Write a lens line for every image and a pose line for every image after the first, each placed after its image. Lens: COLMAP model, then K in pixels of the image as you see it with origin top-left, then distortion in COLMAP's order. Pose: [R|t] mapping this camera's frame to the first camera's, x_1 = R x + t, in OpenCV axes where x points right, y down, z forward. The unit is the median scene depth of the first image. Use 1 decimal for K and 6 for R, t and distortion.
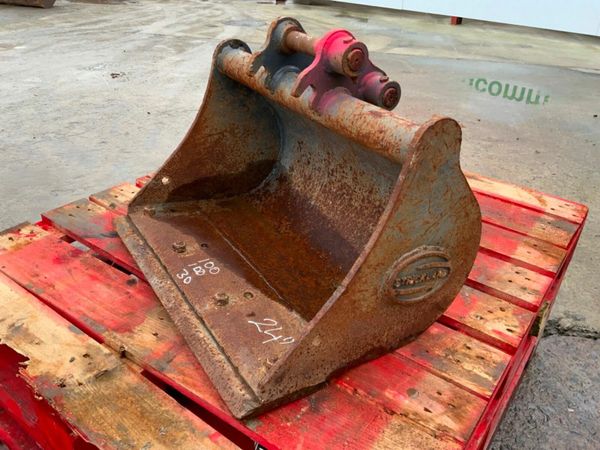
lens RADIAL K [[494.3, 0, 301.2], [0, 494.3, 226.1], [0, 0, 1]] dist [0.078683, -0.168997]
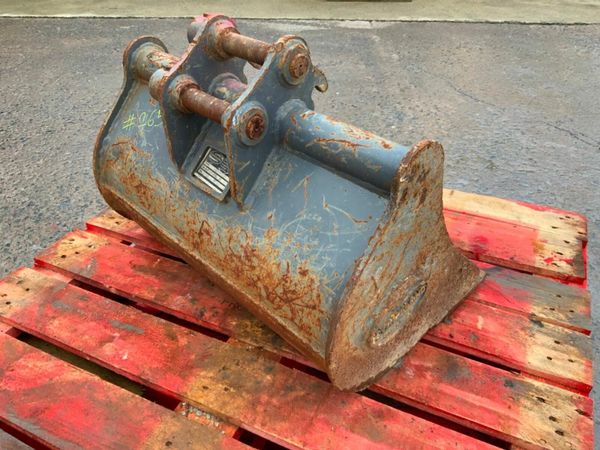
lens RADIAL K [[494.3, 0, 301.2], [0, 494.3, 226.1], [0, 0, 1]] dist [0.078683, -0.168997]
pose [[-0.975969, 0.070609, -0.206152, 0.135365], [-0.155540, 0.436849, 0.885986, -1.006953], [0.152616, 0.896759, -0.415368, 1.648525]]
